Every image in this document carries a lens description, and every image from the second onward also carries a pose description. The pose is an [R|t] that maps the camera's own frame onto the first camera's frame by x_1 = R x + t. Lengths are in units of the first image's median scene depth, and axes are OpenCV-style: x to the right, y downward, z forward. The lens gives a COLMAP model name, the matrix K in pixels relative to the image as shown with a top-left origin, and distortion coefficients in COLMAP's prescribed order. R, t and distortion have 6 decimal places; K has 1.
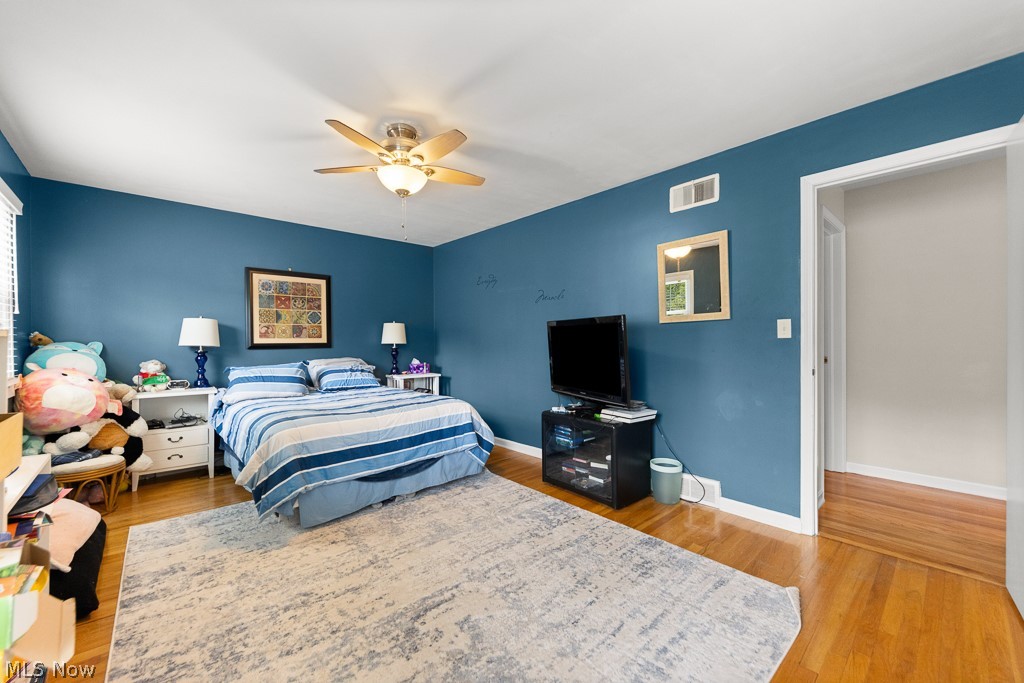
lens RADIAL K [[410.0, 0, 509.7], [0, 410.0, 340.0], [0, 0, 1]] dist [0.003114, -0.000175]
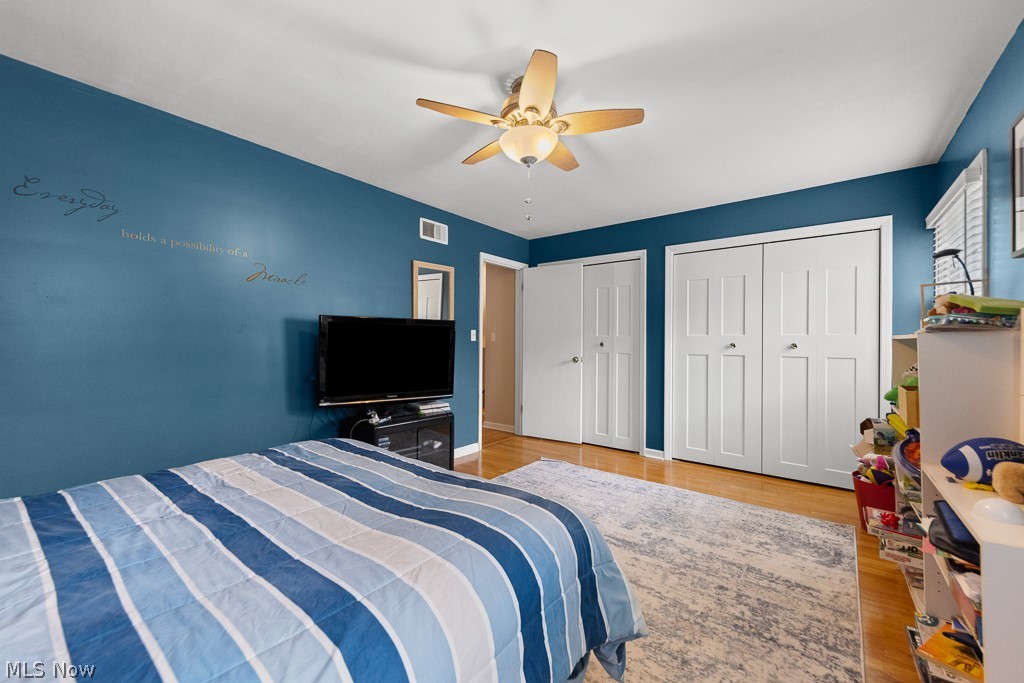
lens RADIAL K [[410.0, 0, 507.7], [0, 410.0, 342.6], [0, 0, 1]] dist [0.003114, -0.000175]
pose [[-0.175762, 0.005041, 0.984420, -1.540008], [0.000133, 0.999987, -0.005097, 0.015475], [-0.984433, -0.000764, -0.175760, 1.722011]]
